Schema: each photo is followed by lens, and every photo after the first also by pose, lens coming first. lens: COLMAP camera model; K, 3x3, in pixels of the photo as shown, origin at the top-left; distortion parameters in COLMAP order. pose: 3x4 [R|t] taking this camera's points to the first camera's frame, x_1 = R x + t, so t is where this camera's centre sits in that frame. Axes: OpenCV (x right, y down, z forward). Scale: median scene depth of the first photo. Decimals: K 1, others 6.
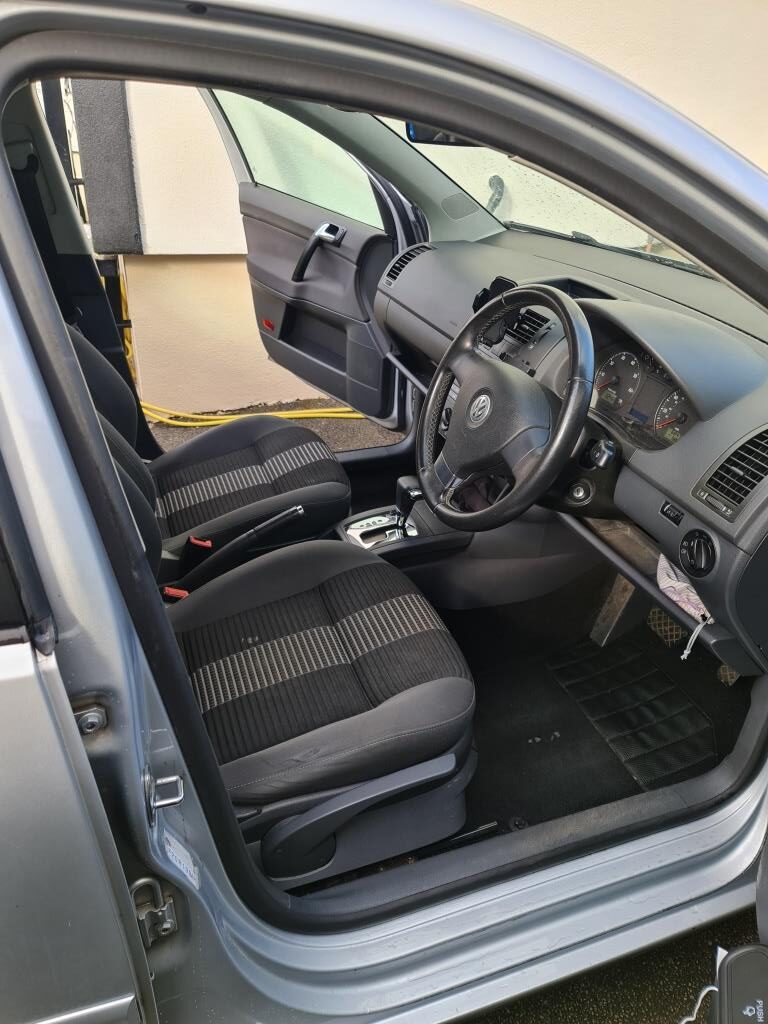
lens RADIAL K [[757.5, 0, 384.0], [0, 757.5, 512.0], [0, 0, 1]] dist [0.002746, -0.000711]
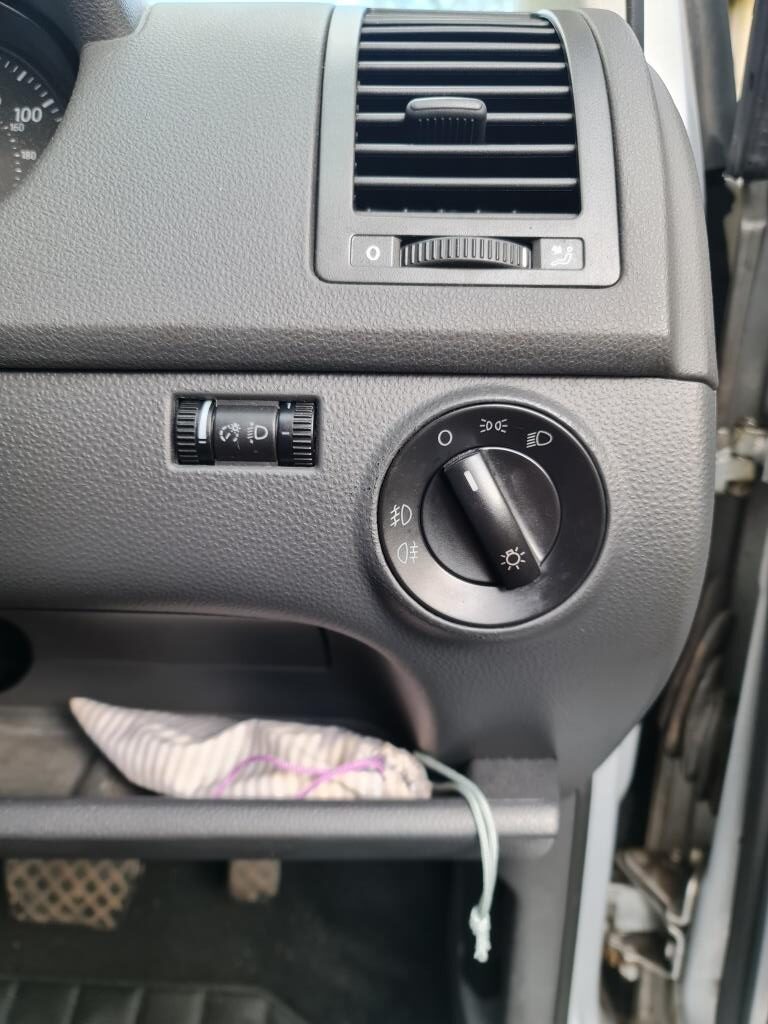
lens RADIAL K [[757.5, 0, 384.0], [0, 757.5, 512.0], [0, 0, 1]] dist [0.002746, -0.000711]
pose [[0.360809, -0.299545, 0.883227, 0.177166], [0.455955, 0.882783, 0.113132, 0.012702], [-0.813586, 0.361892, 0.455095, 0.757185]]
